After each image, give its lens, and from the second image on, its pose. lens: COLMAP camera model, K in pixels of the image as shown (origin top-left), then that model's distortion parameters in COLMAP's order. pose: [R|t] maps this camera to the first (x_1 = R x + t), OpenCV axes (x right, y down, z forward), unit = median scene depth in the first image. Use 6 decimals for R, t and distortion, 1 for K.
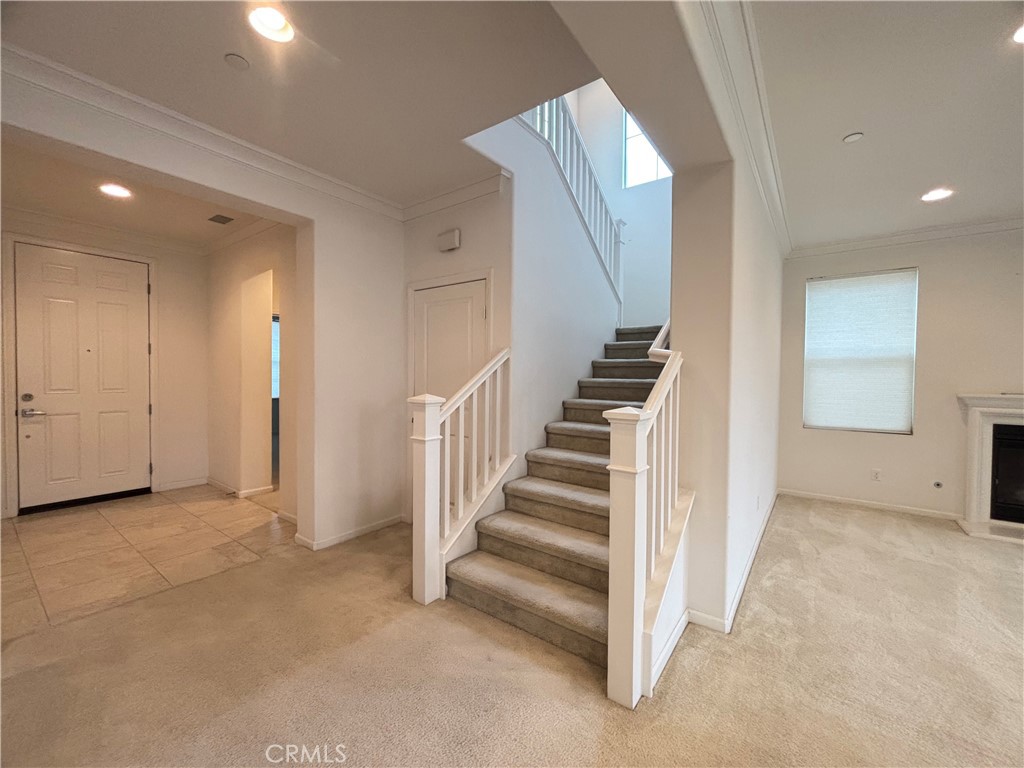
lens RADIAL K [[412.9, 0, 510.6], [0, 412.9, 383.2], [0, 0, 1]] dist [0.016524, 0.000099]
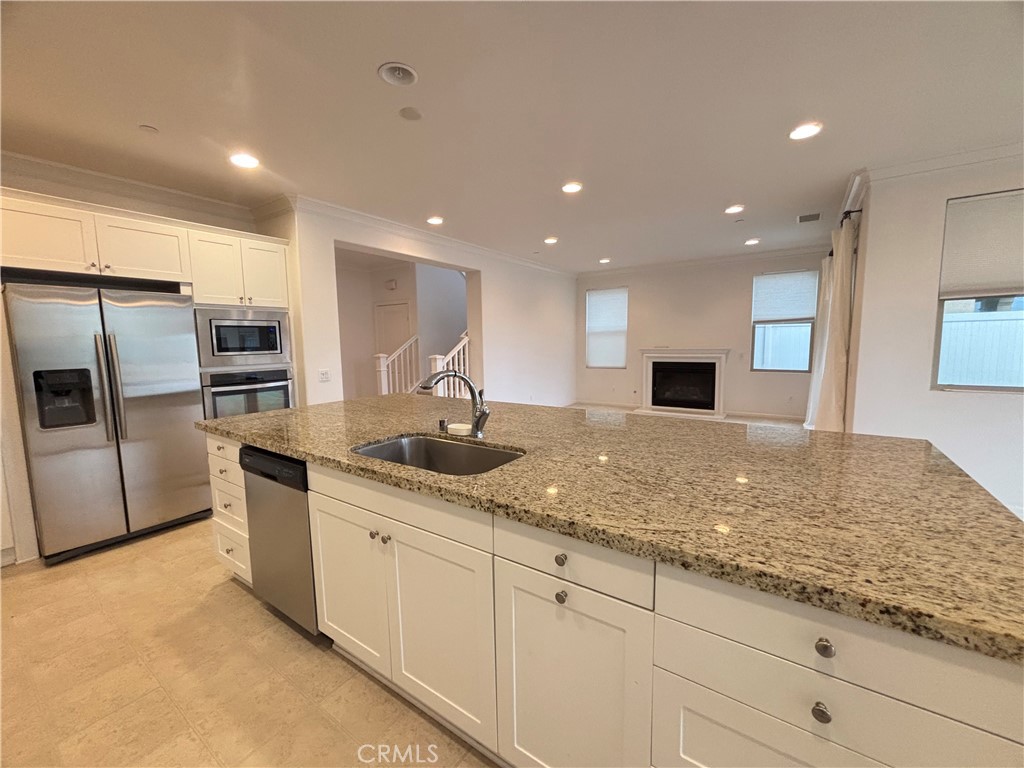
lens RADIAL K [[412.9, 0, 513.5], [0, 412.9, 383.8], [0, 0, 1]] dist [0.016524, 0.000099]
pose [[0.999054, -0.028634, 0.032729, 0.427145], [0.025633, 0.995729, 0.088691, 0.003536], [-0.035128, -0.087768, 0.995521, -1.302654]]
